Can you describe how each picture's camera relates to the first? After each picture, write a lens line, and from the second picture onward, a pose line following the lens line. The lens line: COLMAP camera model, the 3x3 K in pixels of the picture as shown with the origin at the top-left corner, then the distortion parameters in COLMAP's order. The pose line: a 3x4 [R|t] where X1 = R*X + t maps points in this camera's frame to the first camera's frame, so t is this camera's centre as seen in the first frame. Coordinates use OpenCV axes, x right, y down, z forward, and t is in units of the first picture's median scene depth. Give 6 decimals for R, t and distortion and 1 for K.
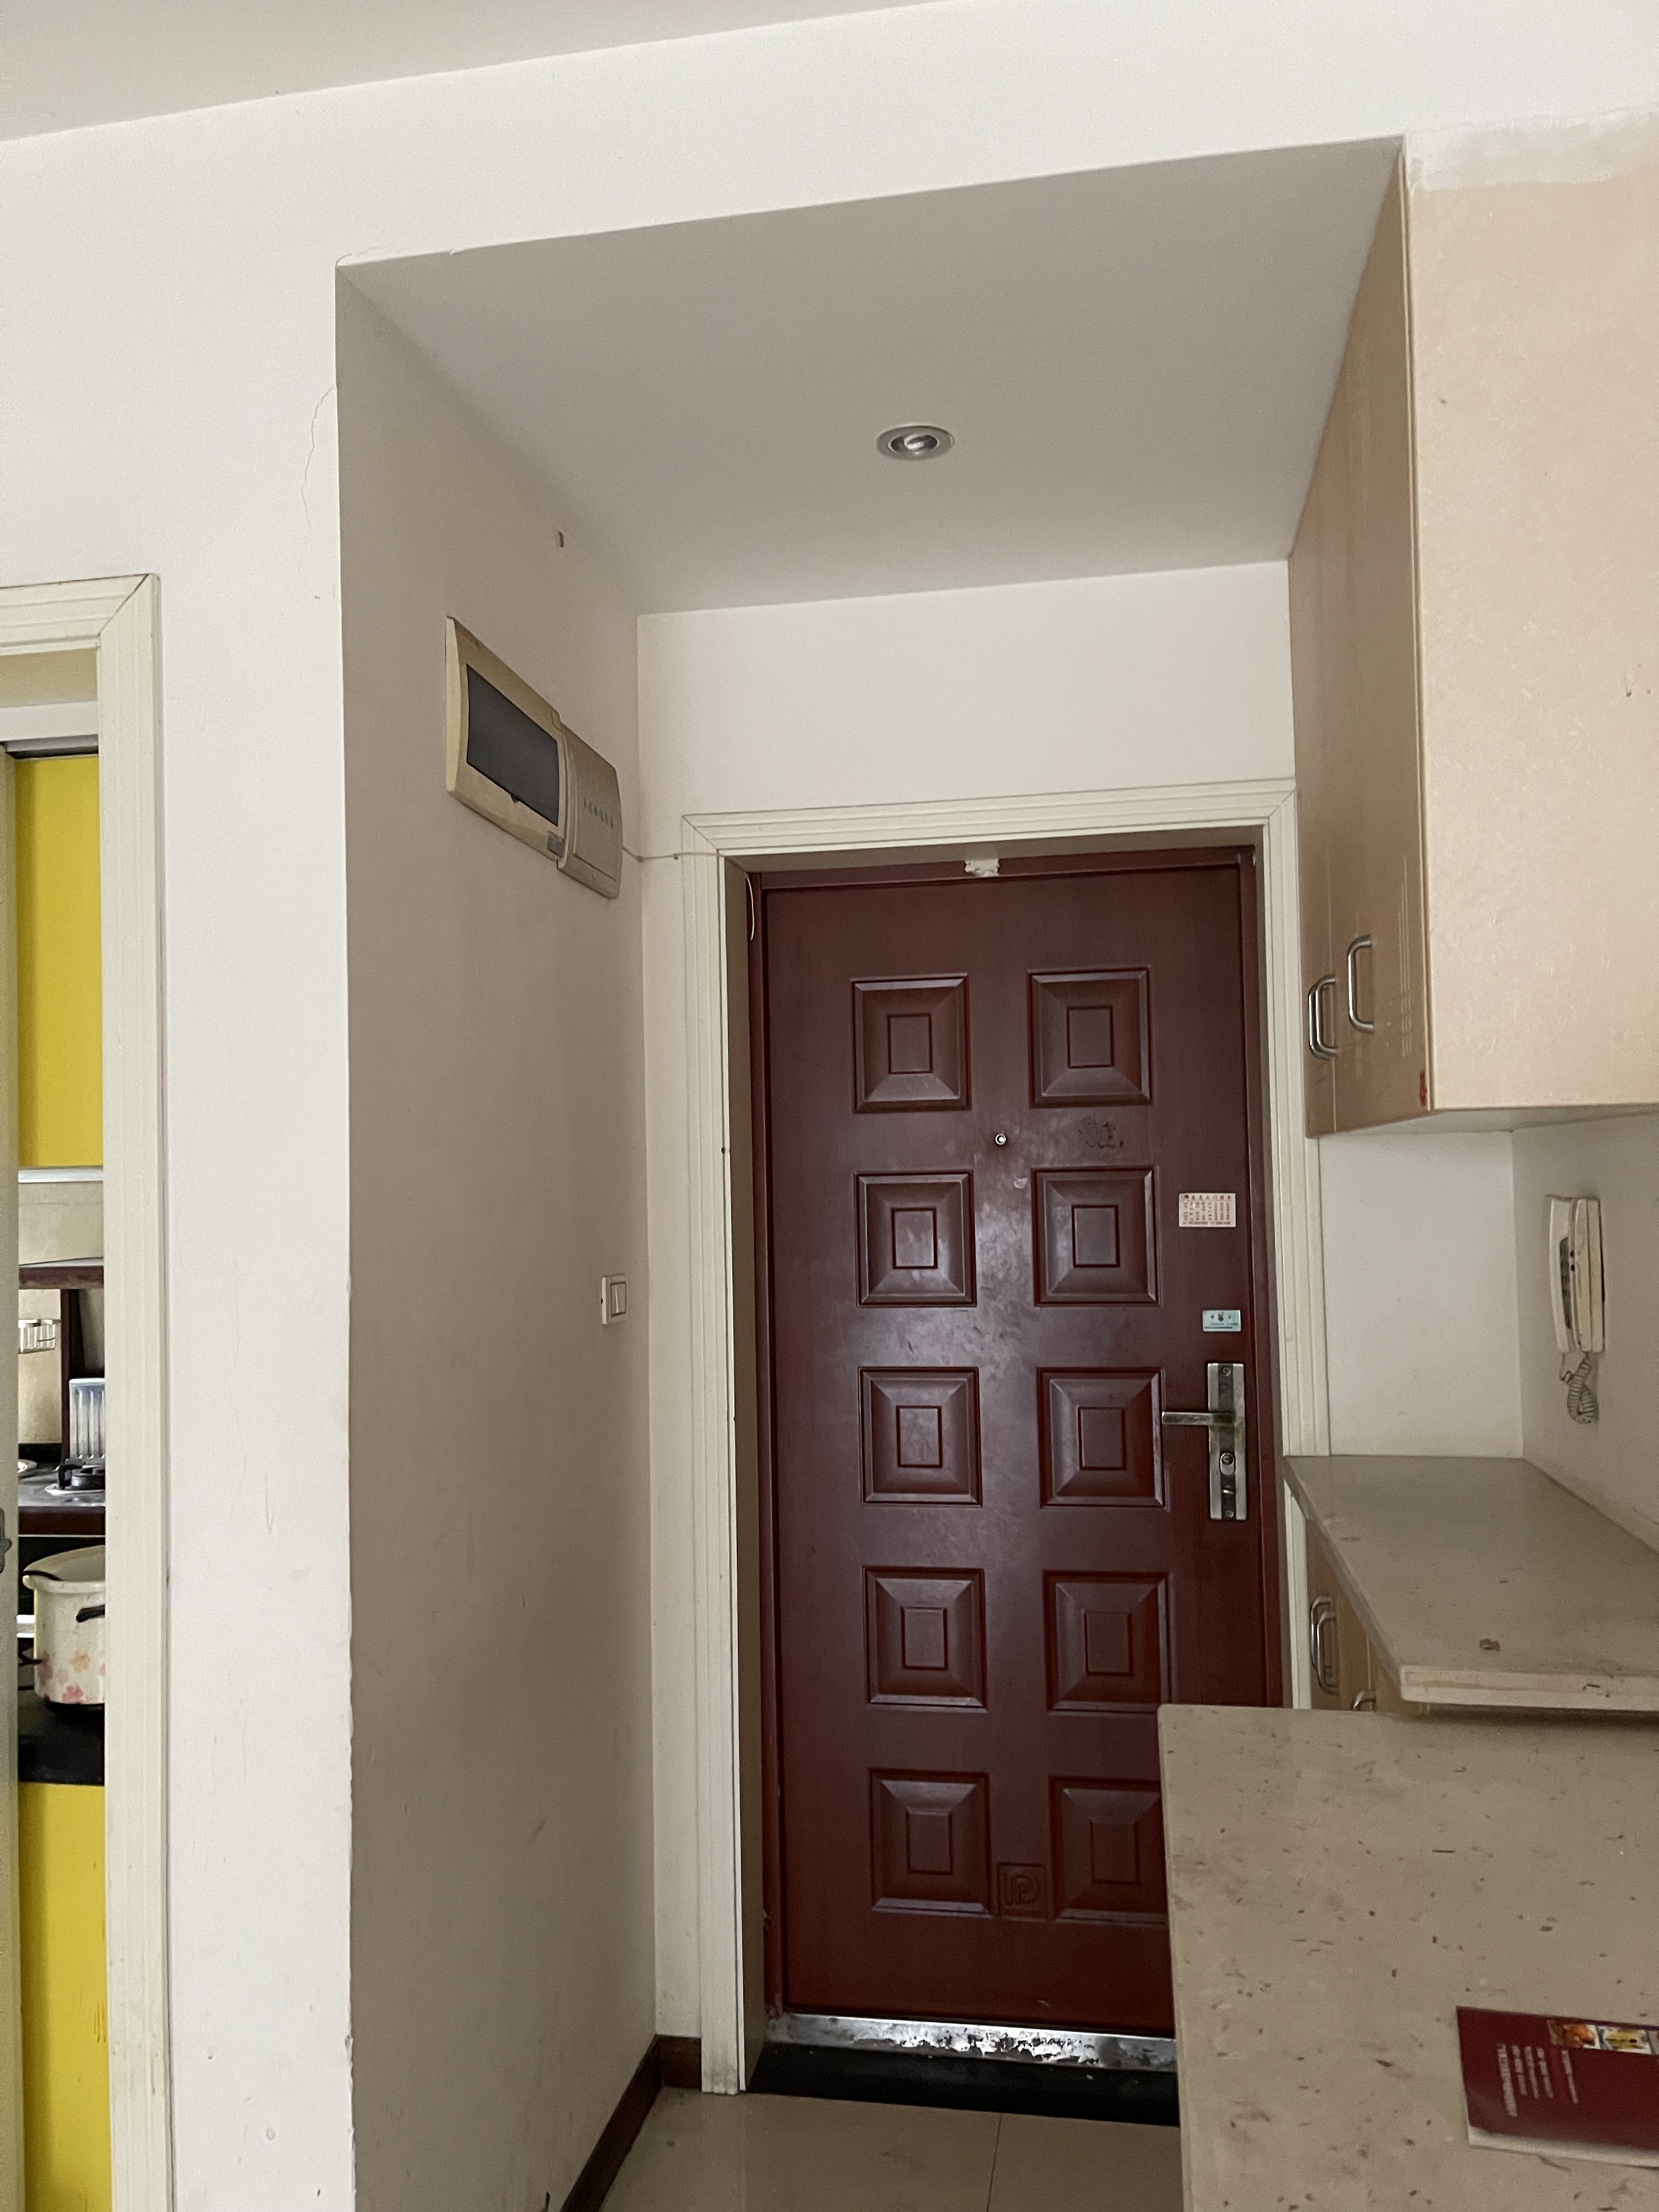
lens RADIAL K [[1696.7, 0, 841.4], [0, 1696.7, 1106.5], [0, 0, 1]] dist [0.000294, -0.010953]
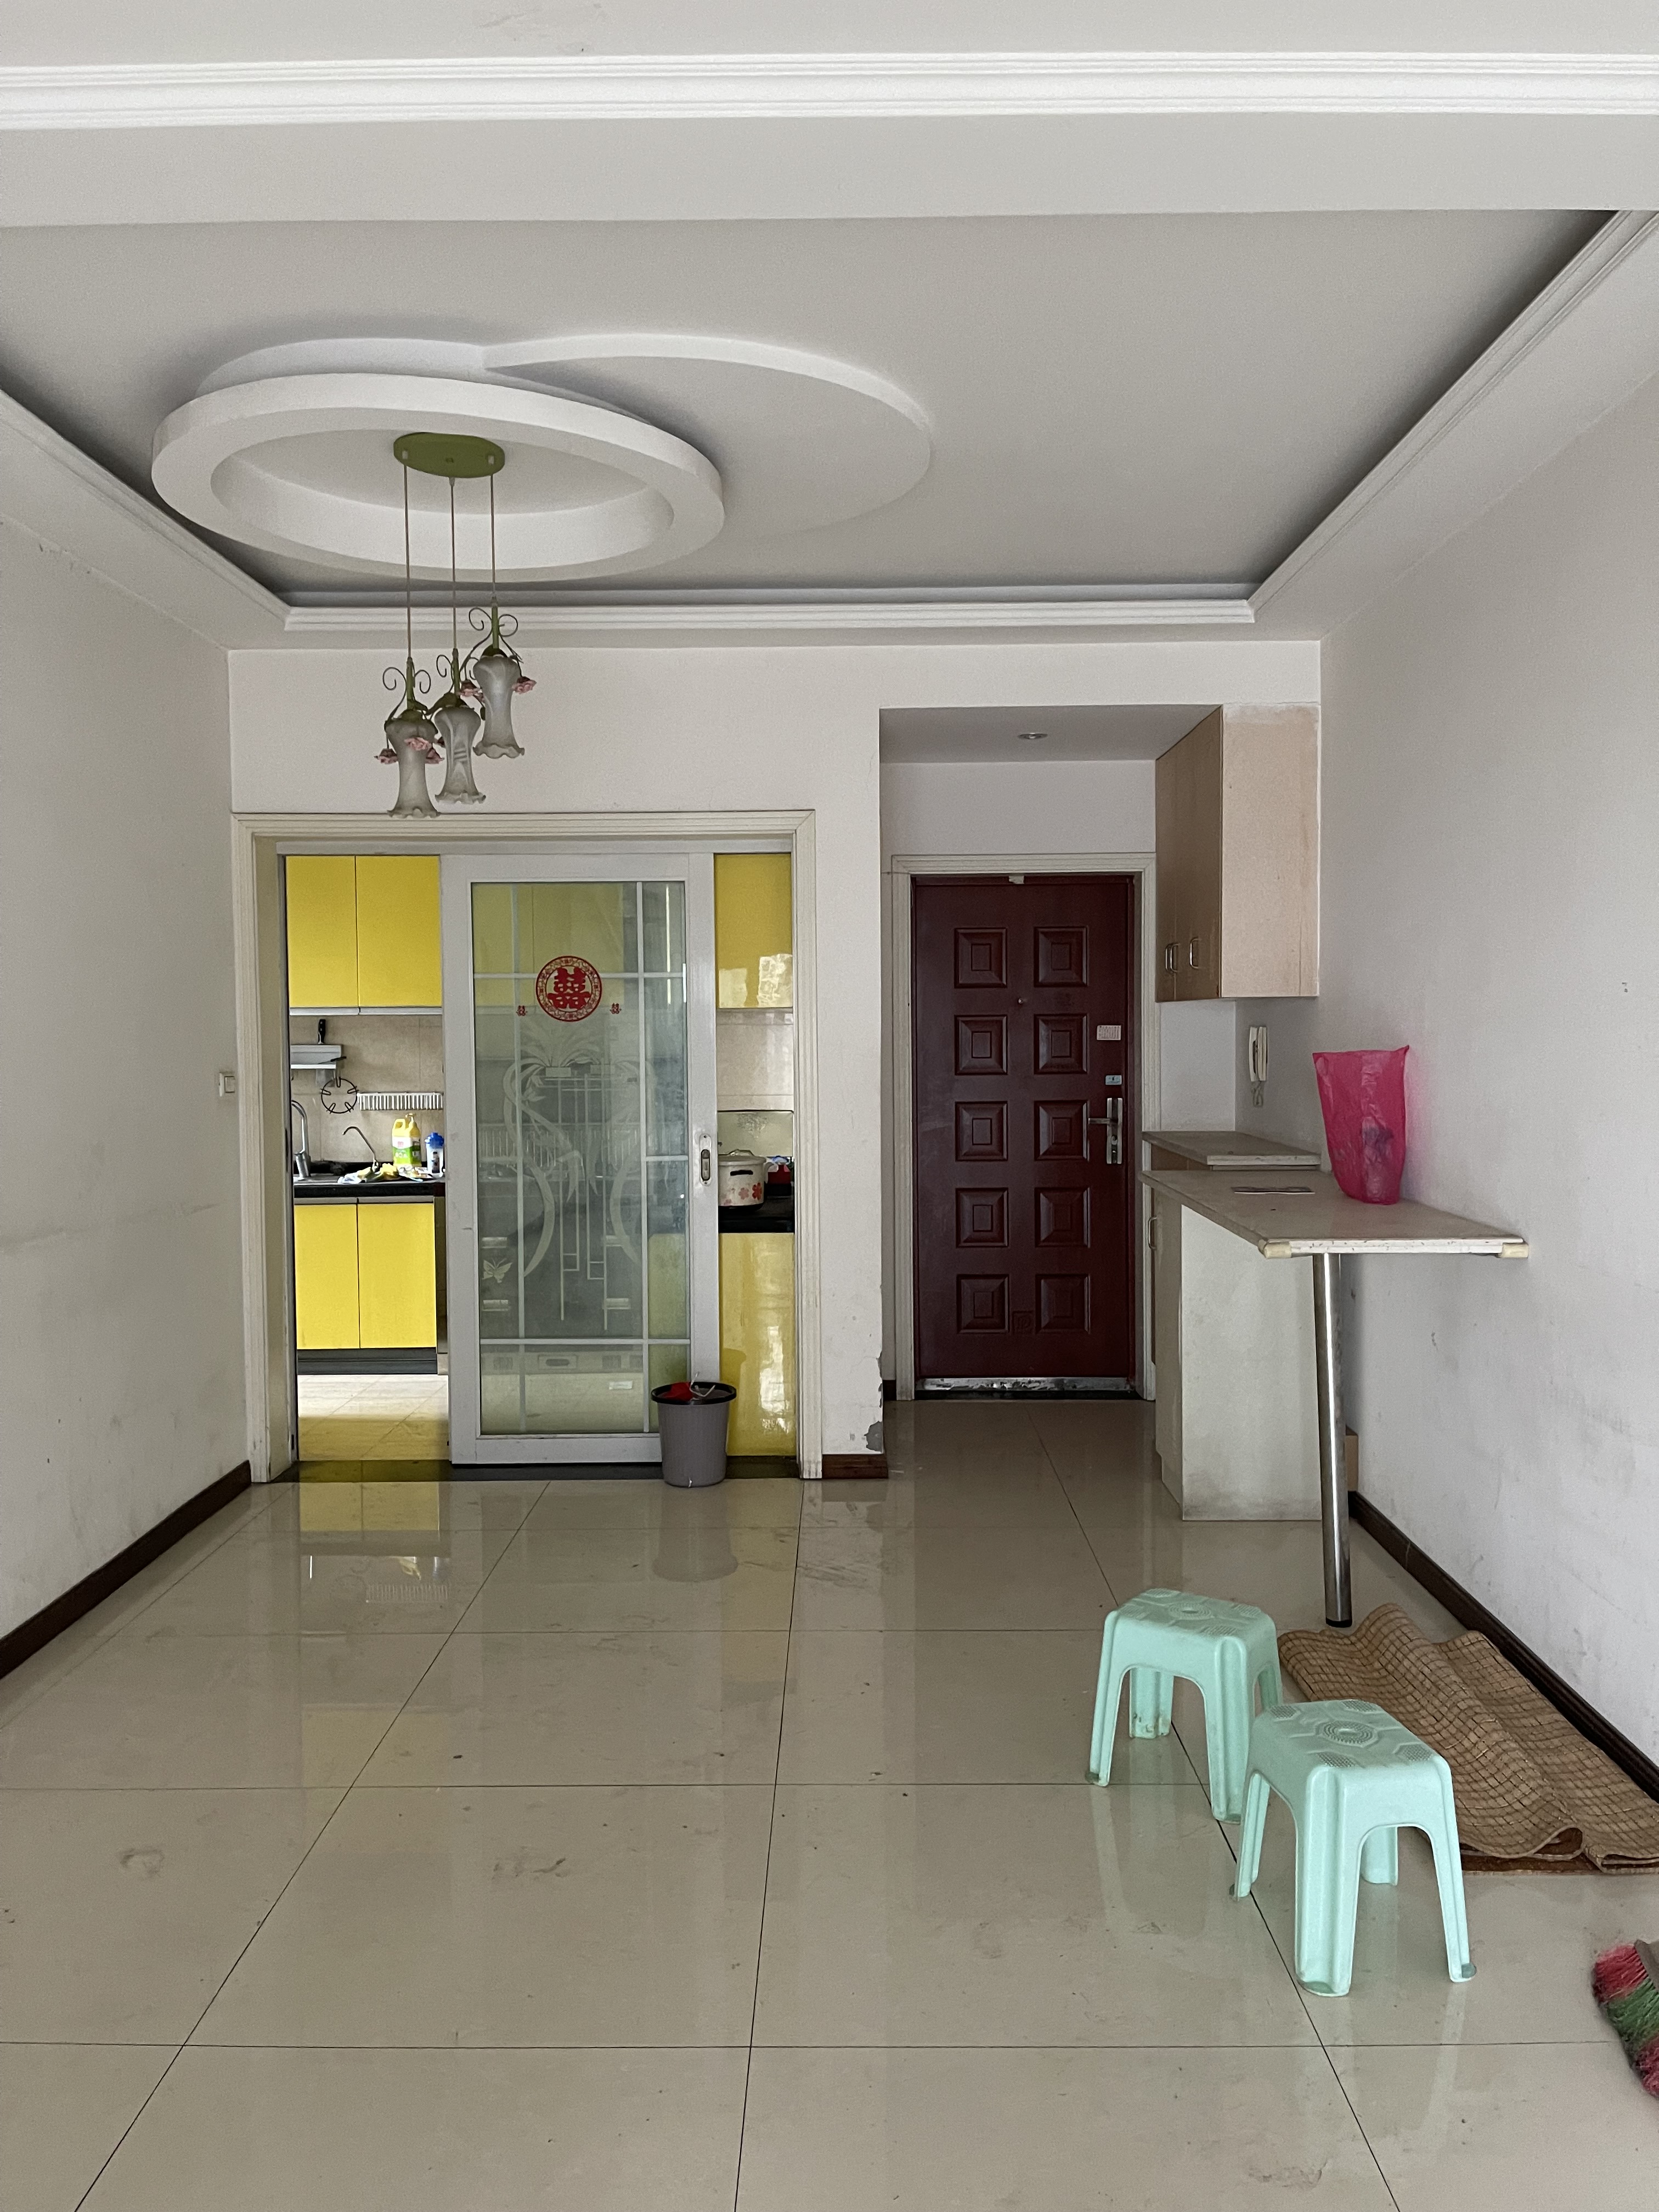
lens RADIAL K [[1696.7, 0, 822.3], [0, 1696.7, 1101.8], [0, 0, 1]] dist [0.000294, -0.010953]
pose [[0.988065, 0.006557, 0.153895, -0.537084], [-0.019673, 0.996283, 0.083859, -0.032556], [-0.152773, -0.085886, 0.984522, -1.255440]]
